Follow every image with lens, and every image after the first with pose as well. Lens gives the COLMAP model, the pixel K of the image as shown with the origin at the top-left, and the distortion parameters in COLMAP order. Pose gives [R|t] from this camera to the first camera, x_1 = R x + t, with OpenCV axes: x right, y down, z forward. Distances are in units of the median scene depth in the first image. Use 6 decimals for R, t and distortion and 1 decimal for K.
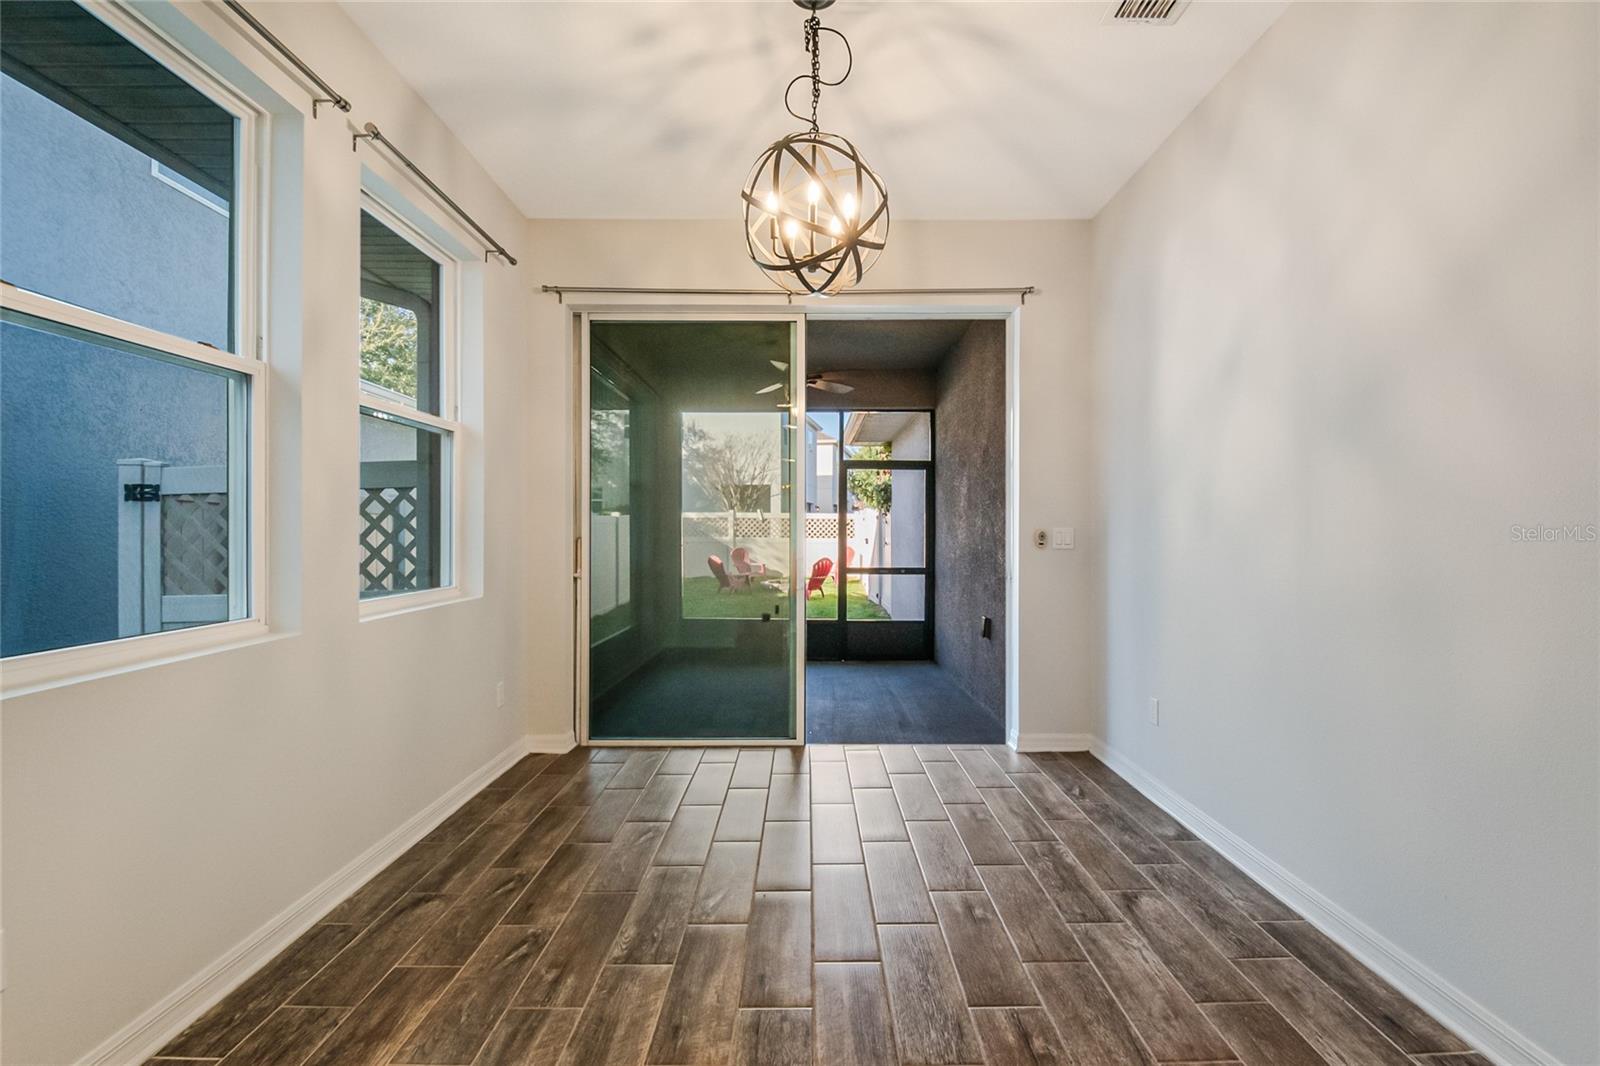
lens RADIAL K [[698.4, 0, 793.2], [0, 698.4, 535.2], [0, 0, 1]] dist [0.017089, -0.012815]
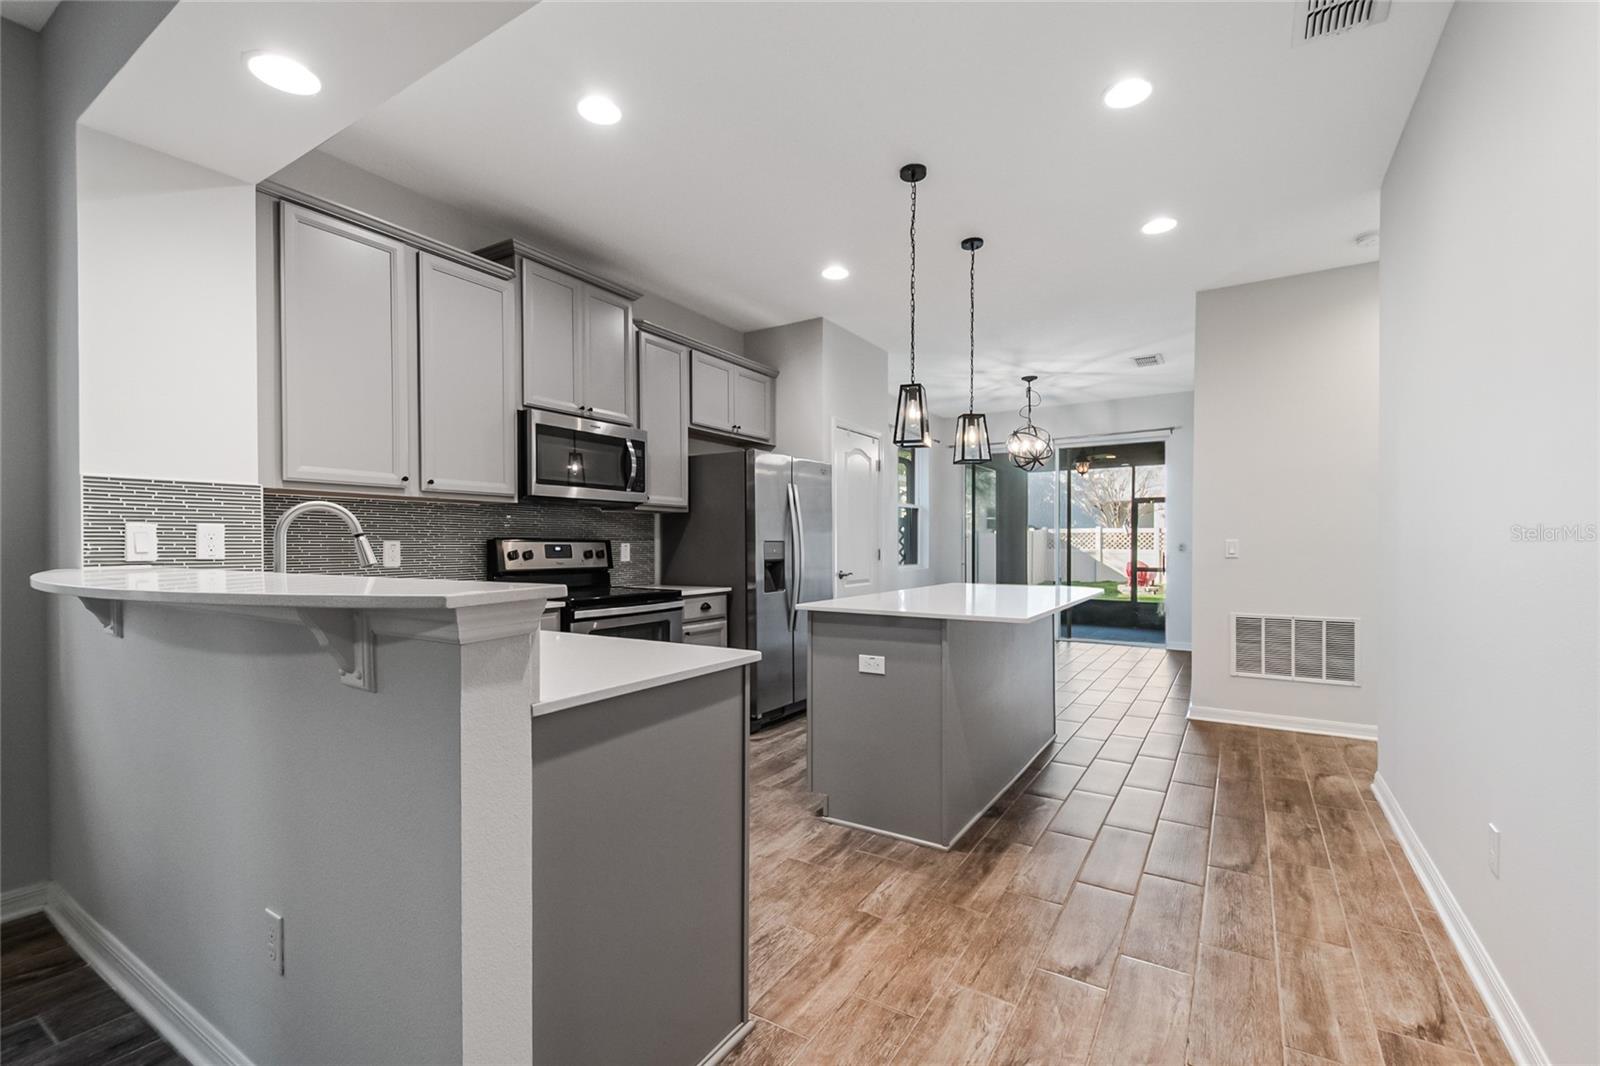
lens RADIAL K [[685.1, 0, 801.4], [0, 685.1, 548.8], [0, 0, 1]] dist [0.027970, -0.000100]
pose [[0.847617, 0.000329, -0.530609, 0.482726], [-0.000619, 1.000000, -0.000369, 0.011319], [0.530608, 0.000641, 0.847617, -1.337207]]
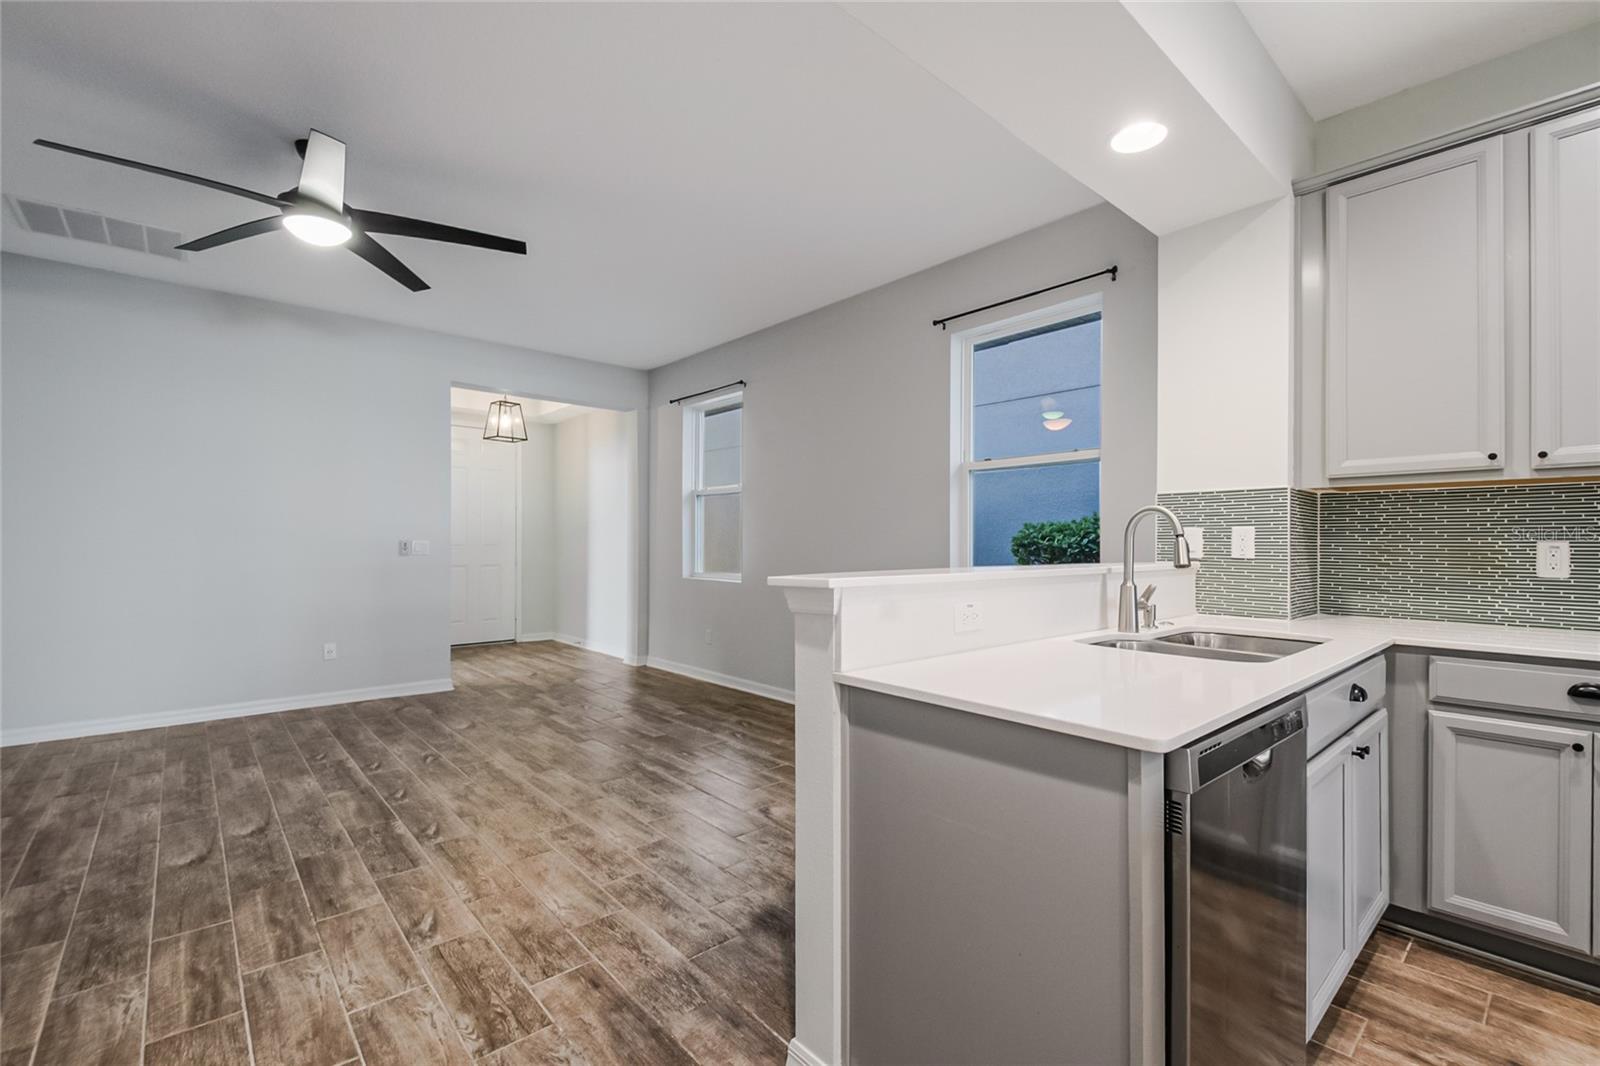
lens RADIAL K [[687.7, 0, 806.9], [0, 687.7, 537.3], [0, 0, 1]] dist [0.031924, -0.017847]
pose [[-0.738763, -0.007936, -0.673919, 0.494972], [-0.008321, 0.999962, -0.002653, 0.005220], [0.673914, 0.003648, -0.738801, -0.856529]]
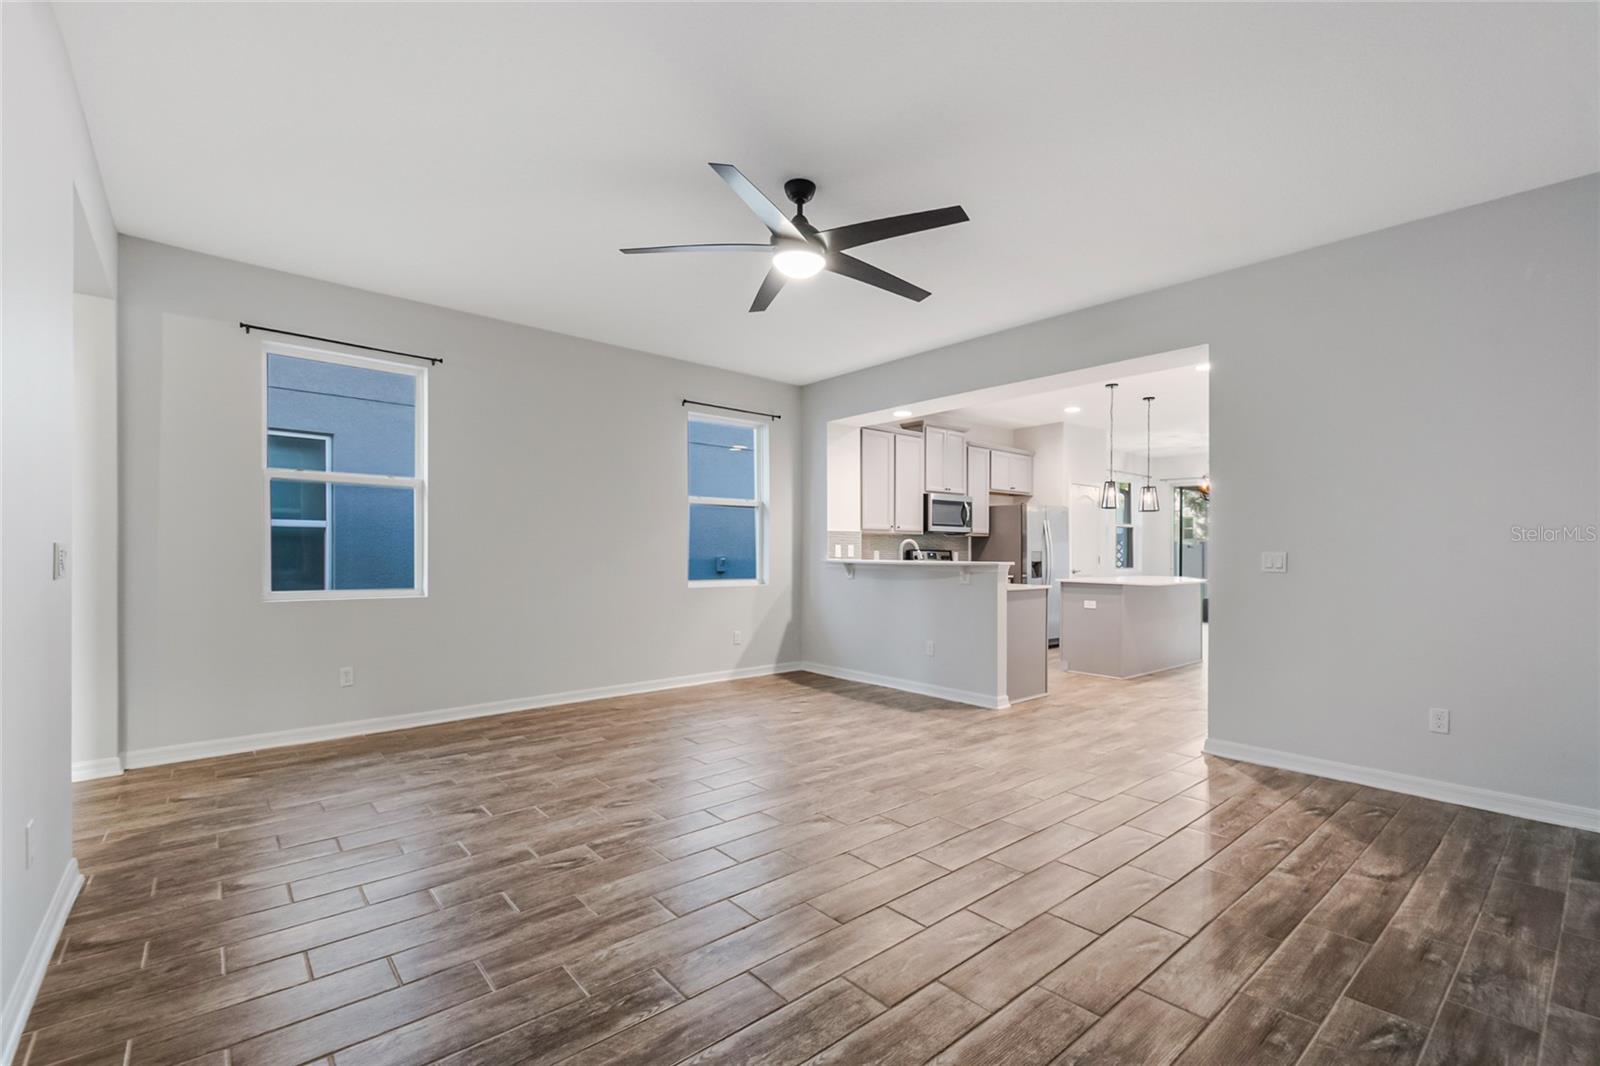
lens RADIAL K [[704.2, 0, 814.5], [0, 704.2, 561.1], [0, 0, 1]] dist [0.031227, -0.010068]
pose [[0.665287, 0.011486, -0.746499, 1.055828], [-0.008429, 0.999933, 0.007873, 0.016901], [0.746540, 0.001055, 0.665340, -2.439658]]
